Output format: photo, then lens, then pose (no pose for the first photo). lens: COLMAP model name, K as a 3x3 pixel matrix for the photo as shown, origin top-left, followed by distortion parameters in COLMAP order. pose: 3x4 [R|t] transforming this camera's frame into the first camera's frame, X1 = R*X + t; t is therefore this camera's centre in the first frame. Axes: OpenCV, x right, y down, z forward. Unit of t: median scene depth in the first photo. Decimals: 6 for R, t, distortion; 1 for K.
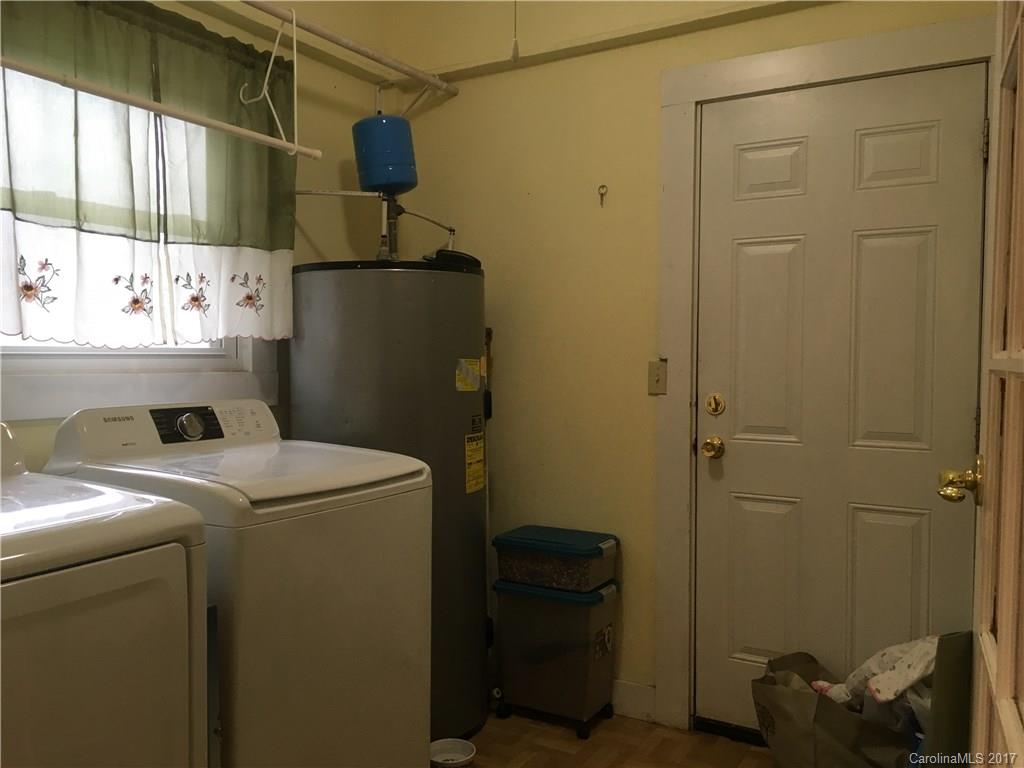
lens RADIAL K [[864.2, 0, 510.1], [0, 864.2, 386.8], [0, 0, 1]] dist [0.046585, -0.009583]
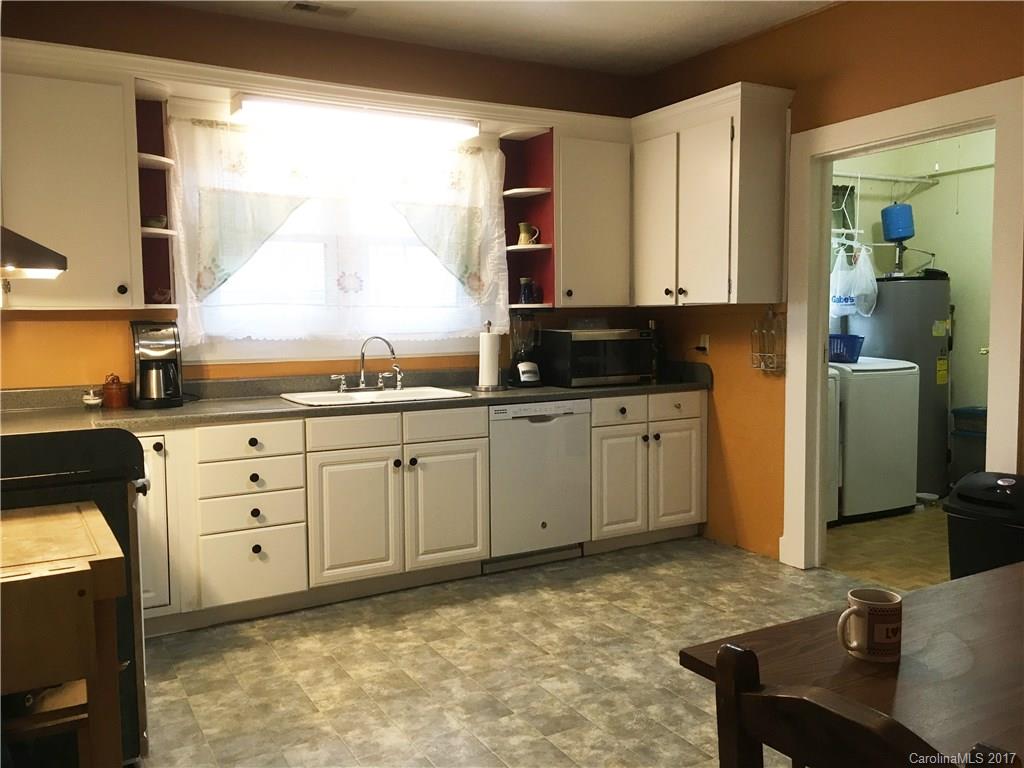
lens RADIAL K [[864.2, 0, 509.7], [0, 864.2, 383.3], [0, 0, 1]] dist [0.046585, -0.009583]
pose [[0.868646, 0.023362, -0.494881, 0.092400], [-0.007846, 0.999411, 0.033407, 0.053841], [0.495370, -0.025136, 0.868318, -1.285432]]
